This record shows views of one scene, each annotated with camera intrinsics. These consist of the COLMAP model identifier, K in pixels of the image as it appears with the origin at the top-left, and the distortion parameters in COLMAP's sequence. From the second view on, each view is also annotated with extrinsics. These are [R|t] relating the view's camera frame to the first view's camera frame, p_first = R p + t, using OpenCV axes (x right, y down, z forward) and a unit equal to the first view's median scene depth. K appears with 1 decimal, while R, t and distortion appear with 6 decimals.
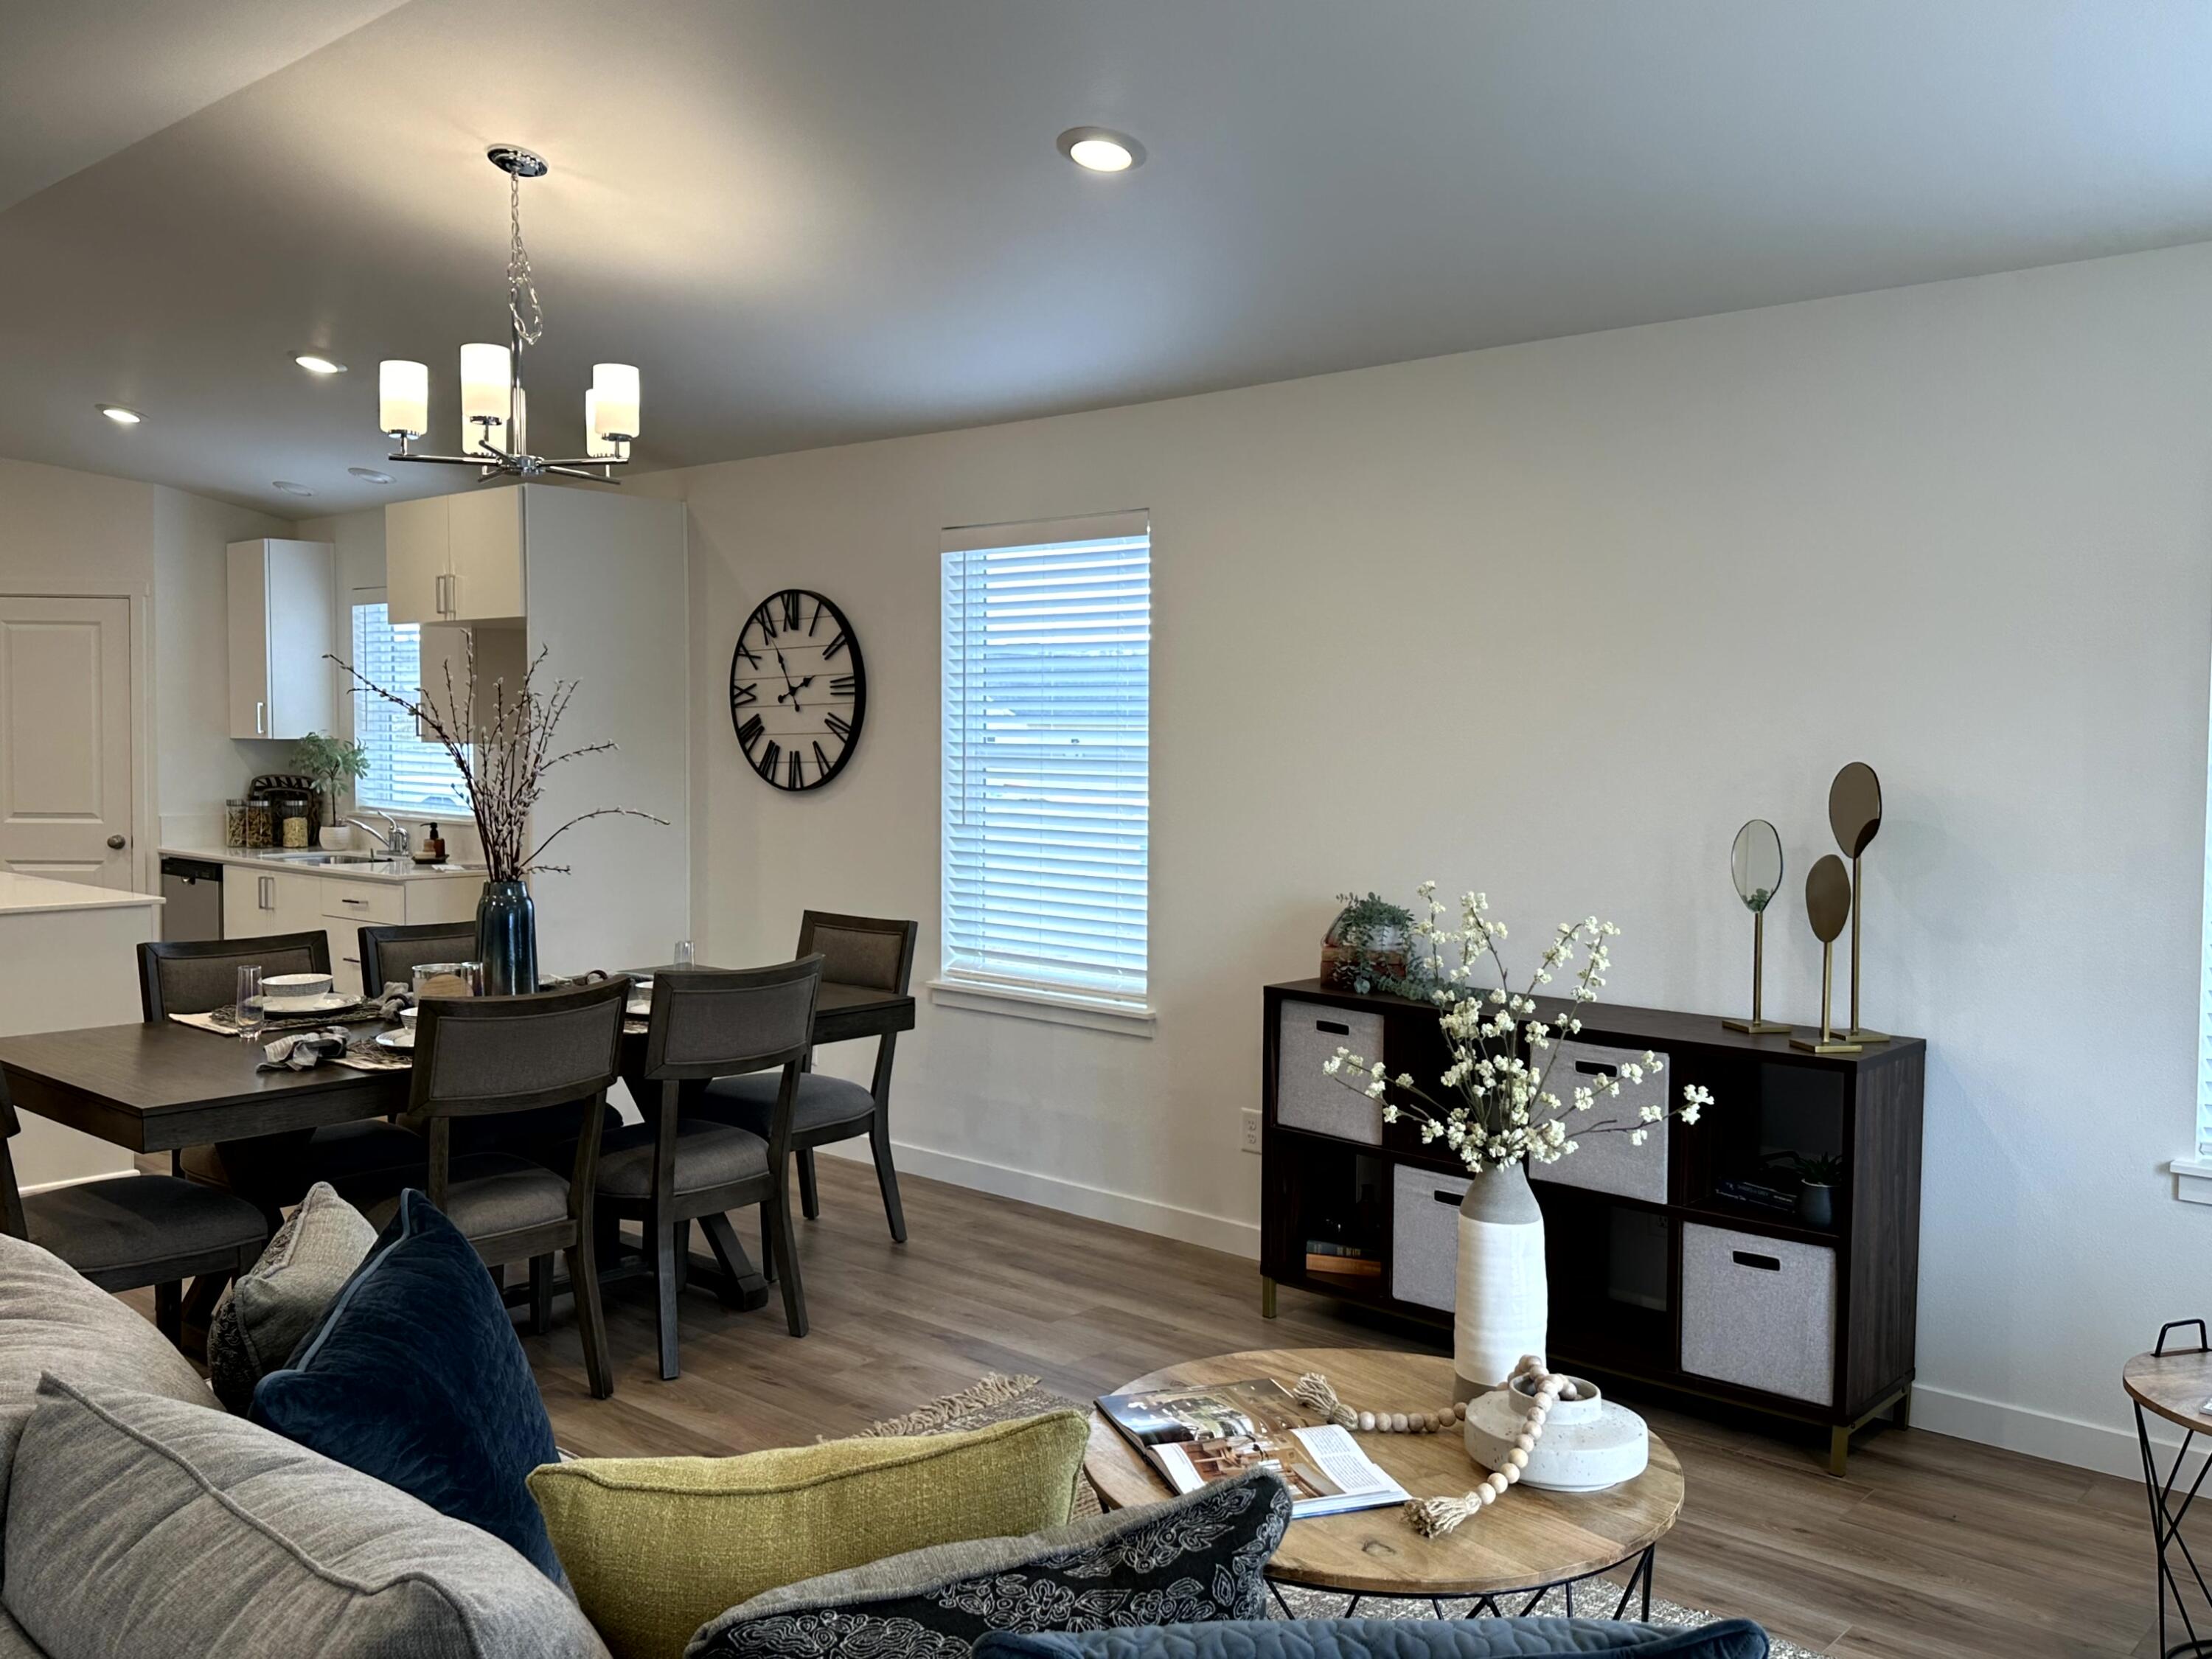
lens RADIAL K [[1824.5, 0, 1106.9], [0, 1824.5, 841.0], [0, 0, 1]] dist [0.104815, -0.189787]
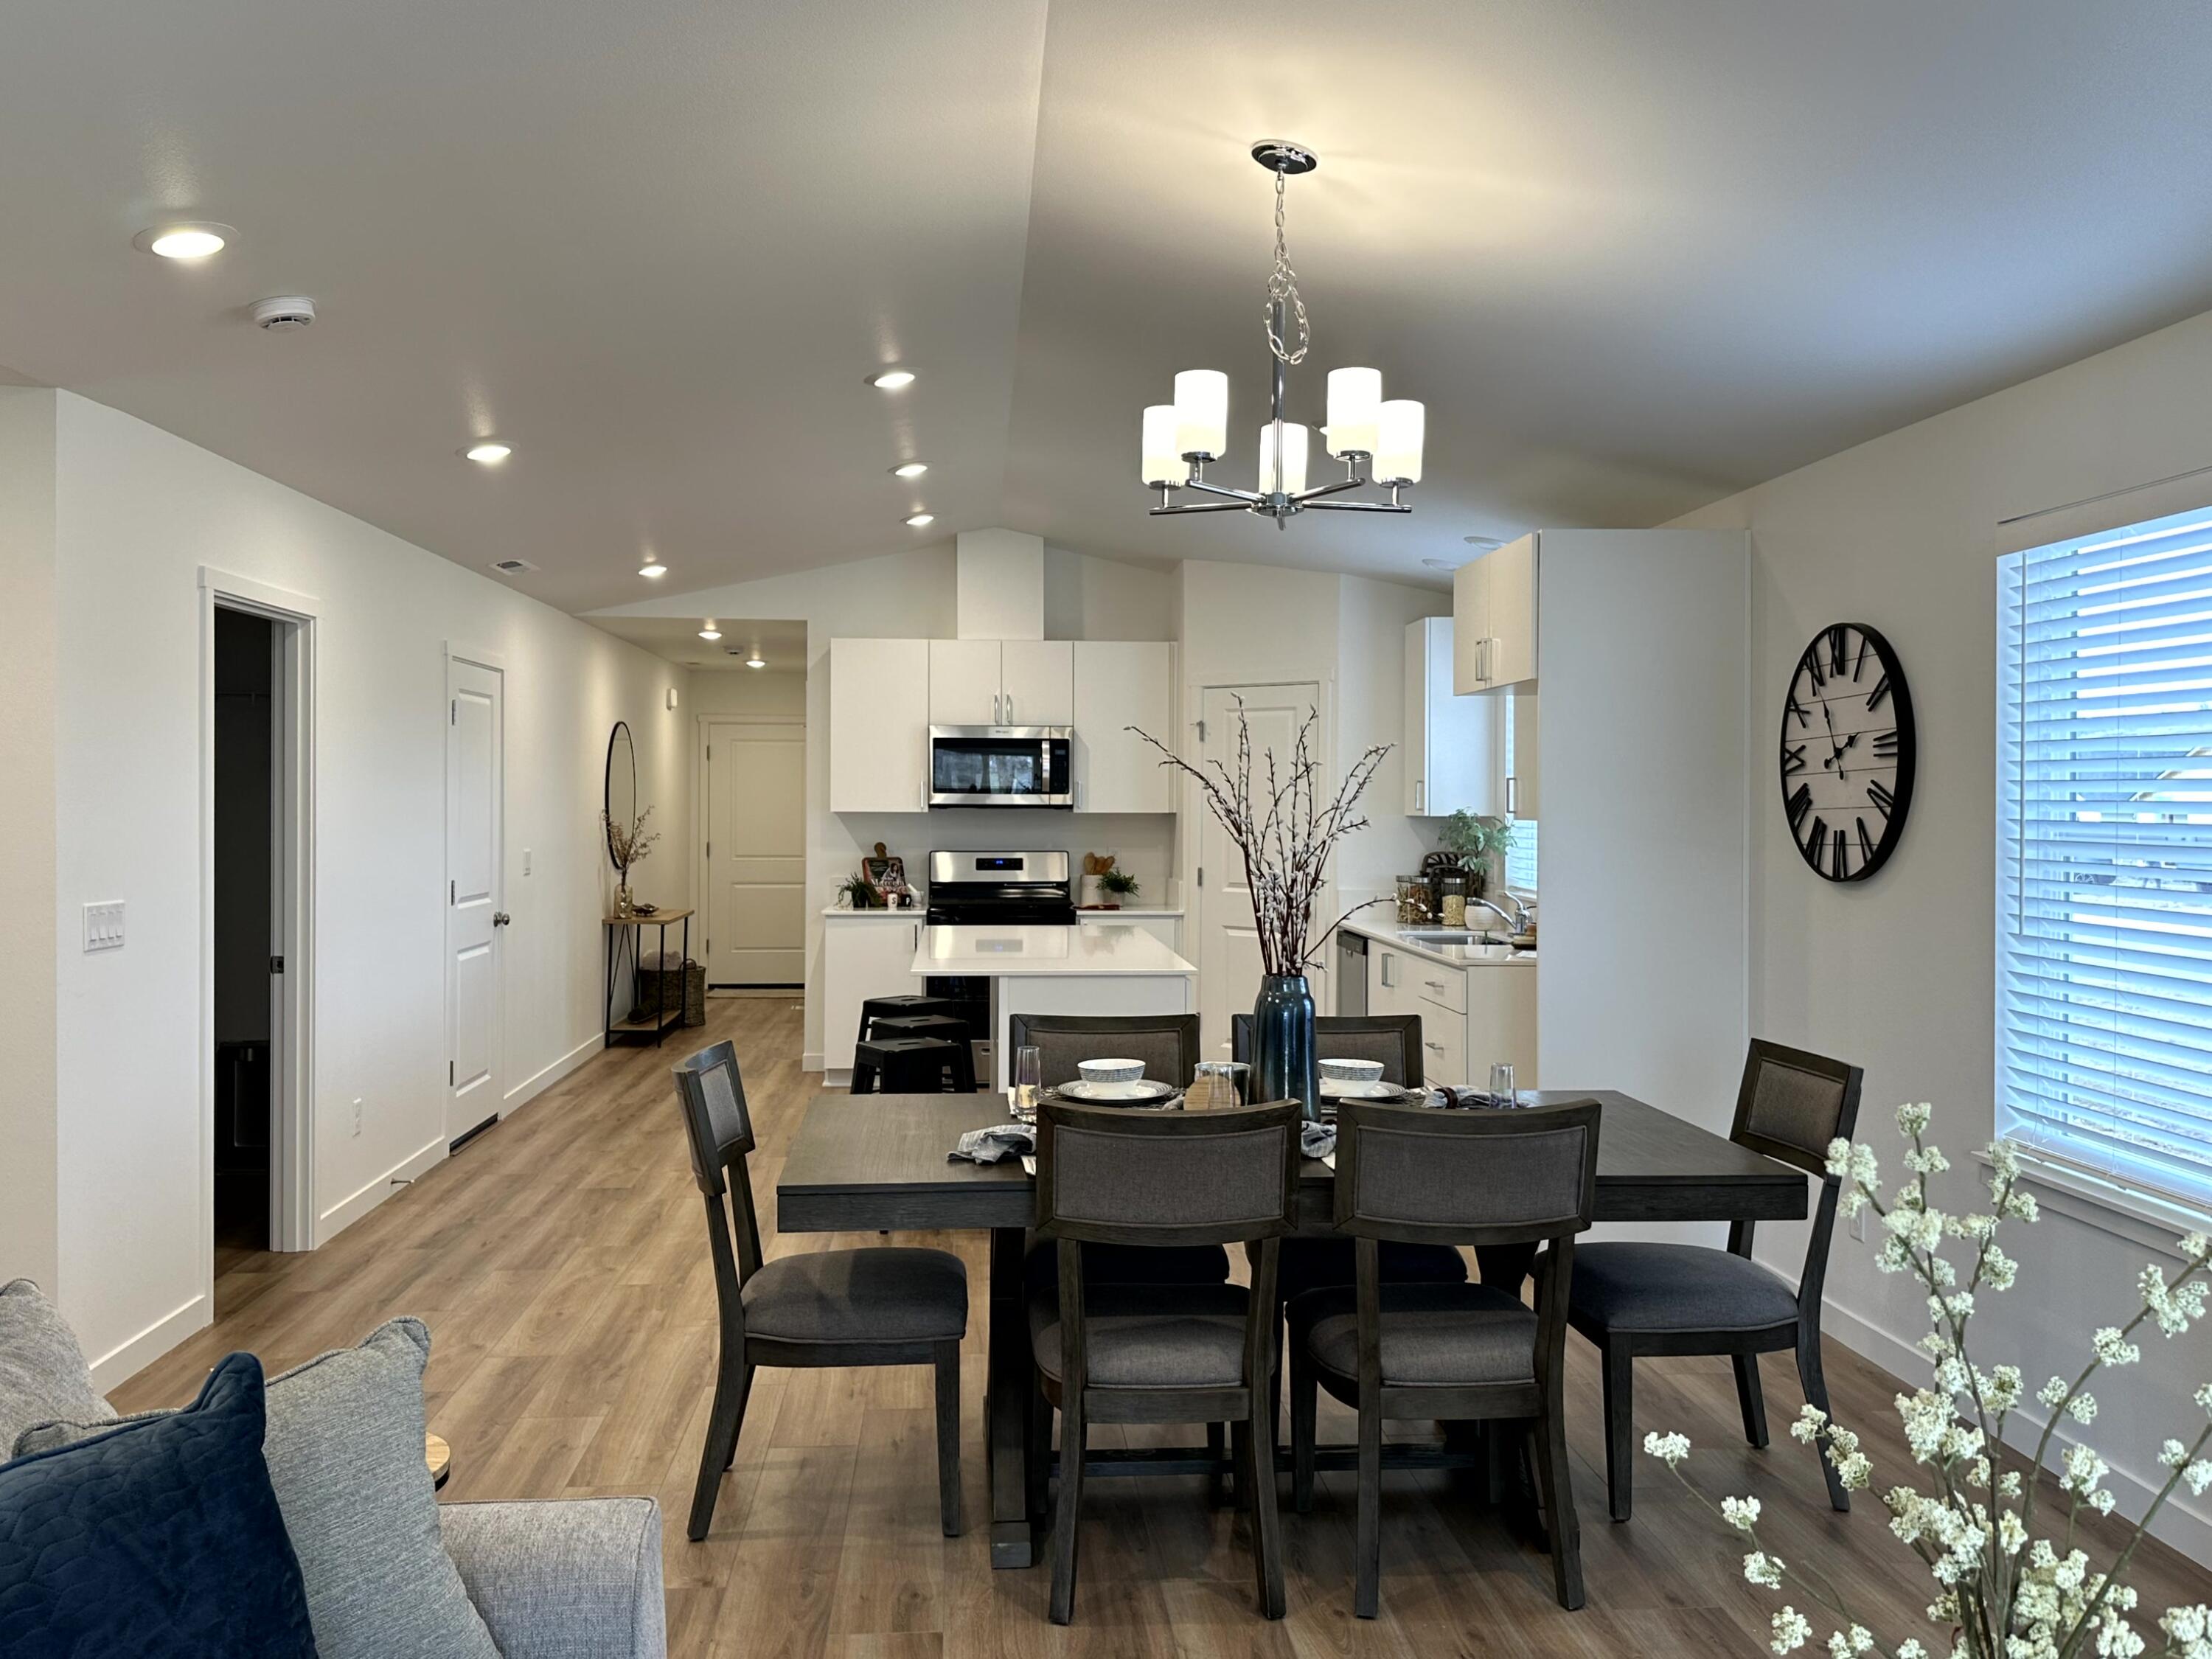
lens RADIAL K [[1833.7, 0, 1106.0], [0, 1833.7, 829.5], [0, 0, 1]] dist [0.125793, -0.280337]
pose [[0.712262, 0.006540, -0.701883, 0.161478], [-0.040832, 0.998649, -0.032130, -0.011369], [0.700725, 0.051545, 0.711567, 0.221299]]
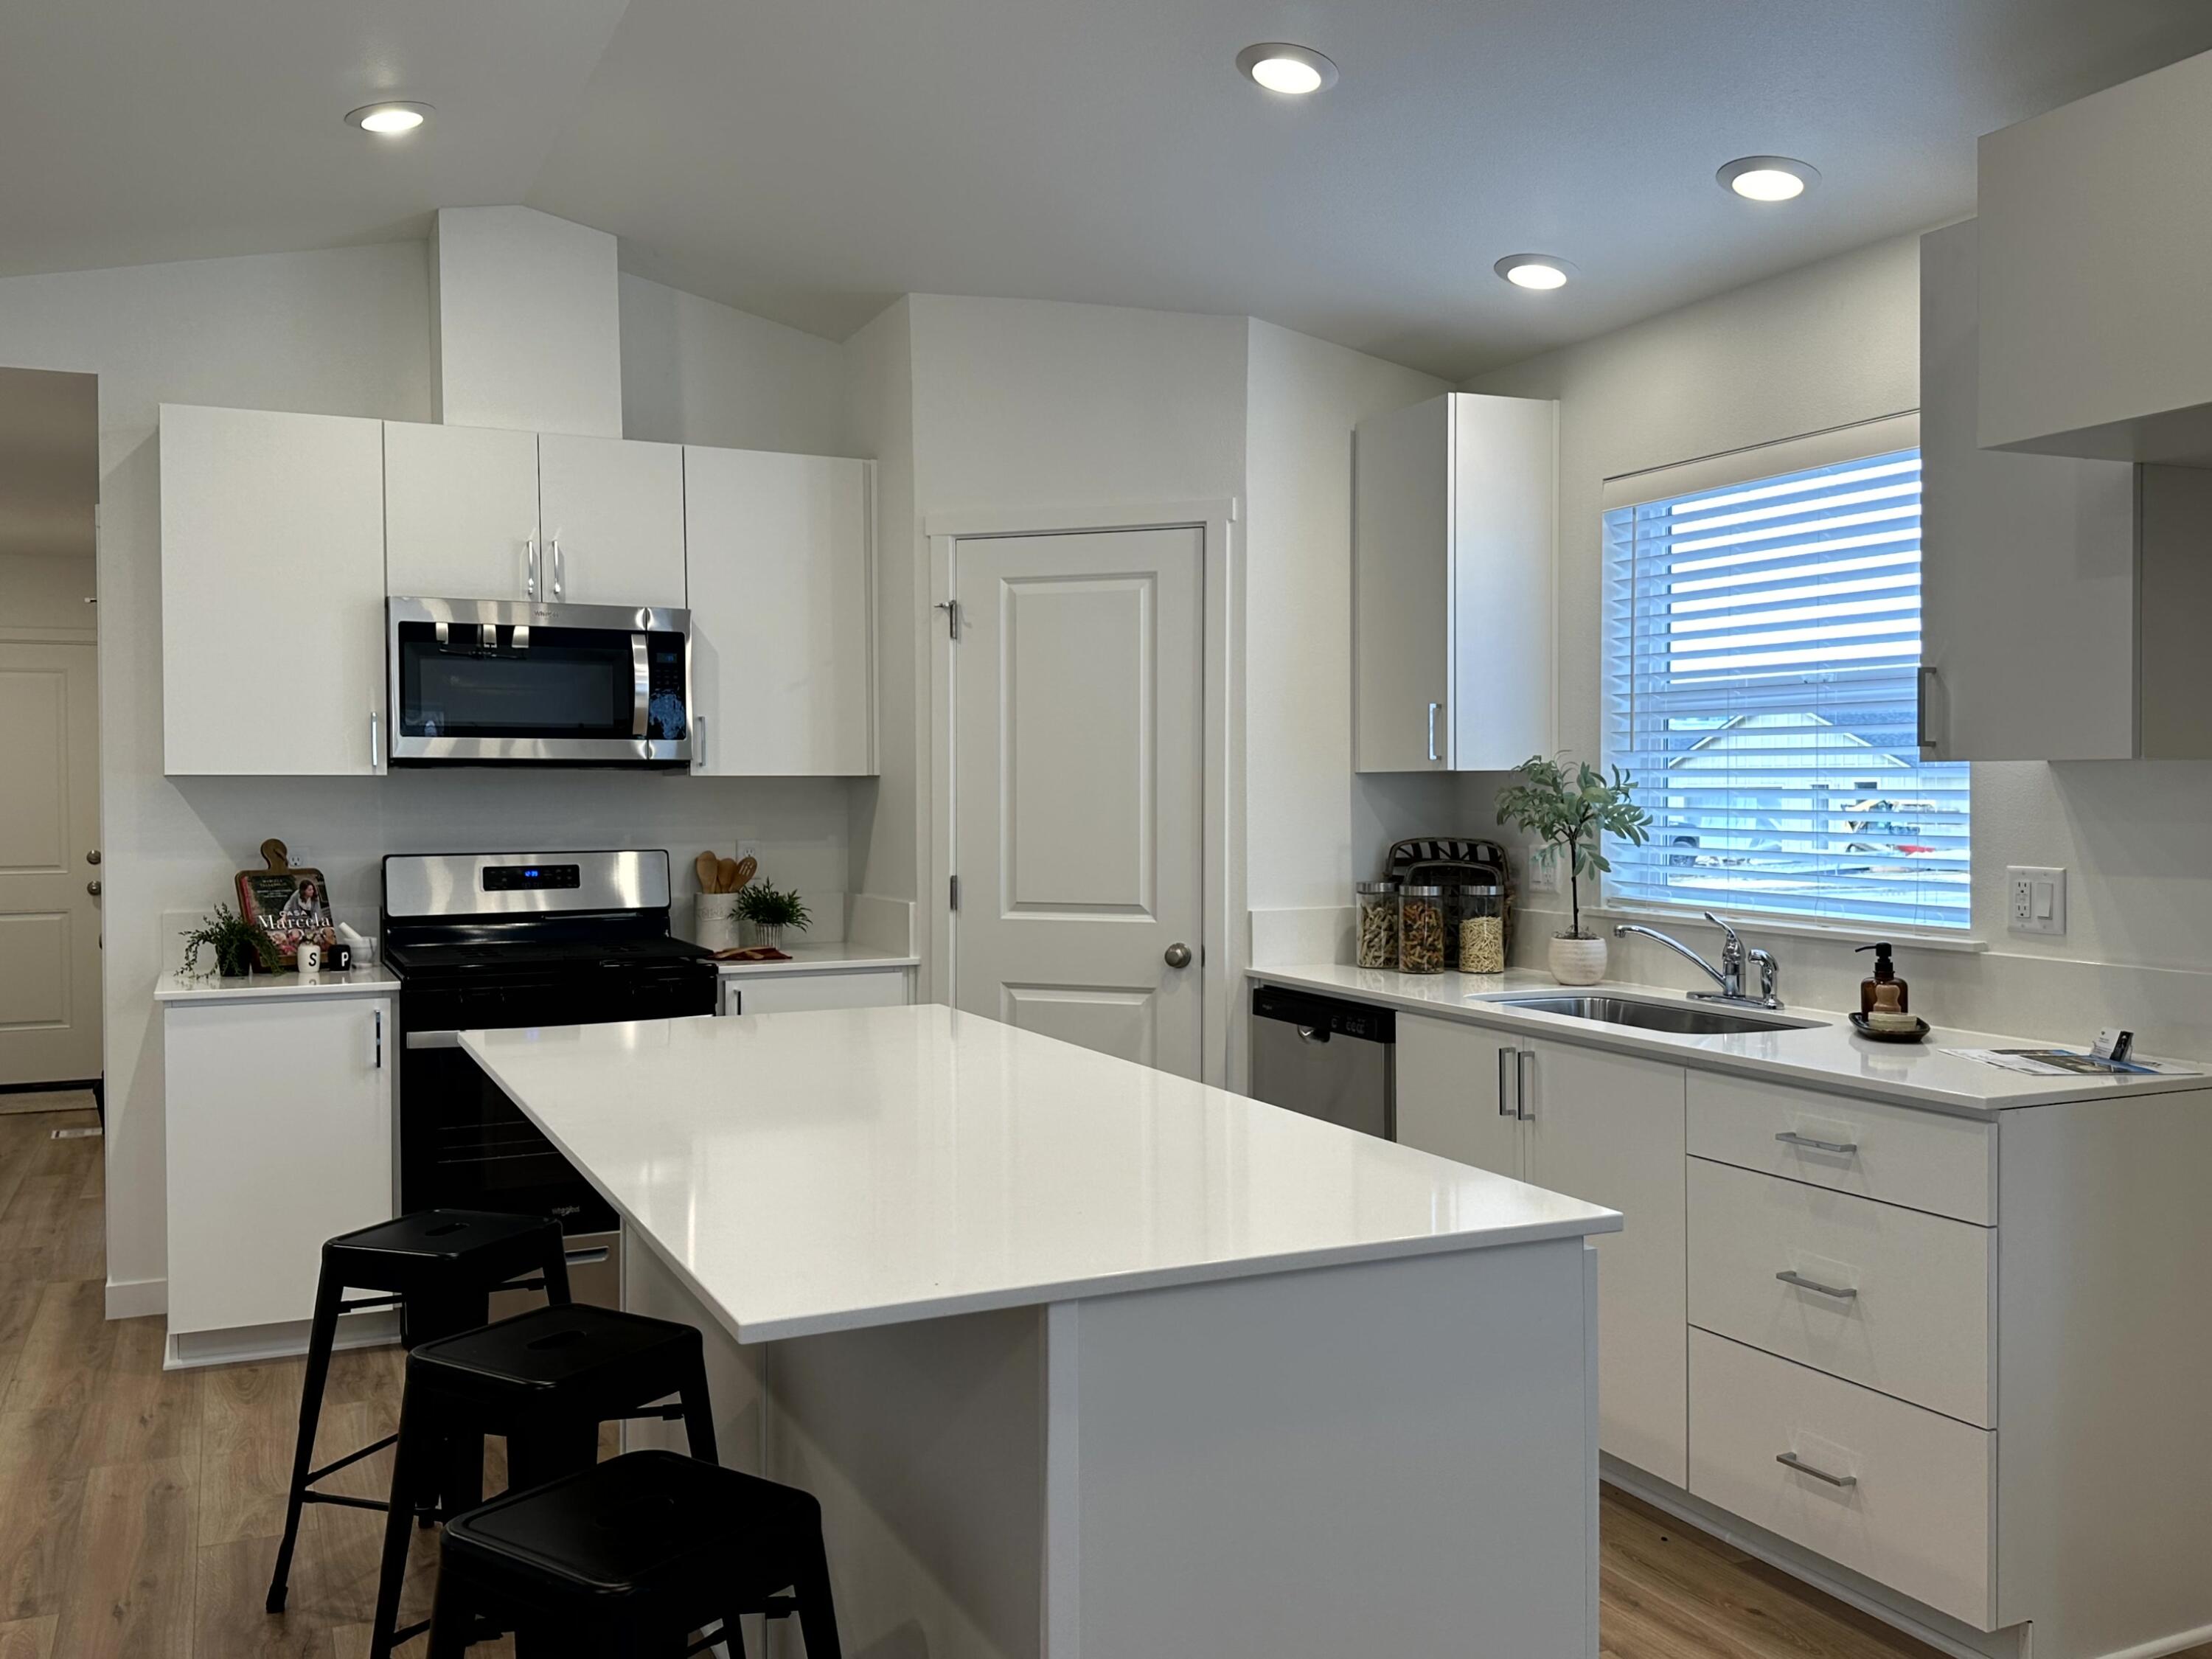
lens RADIAL K [[1824.5, 0, 1106.9], [0, 1824.5, 841.0], [0, 0, 1]] dist [0.104815, -0.189787]
pose [[0.917530, -0.000124, -0.397666, -0.437127], [-0.012969, 0.999459, -0.030235, -0.022975], [0.397454, 0.032899, 0.917032, 0.624870]]
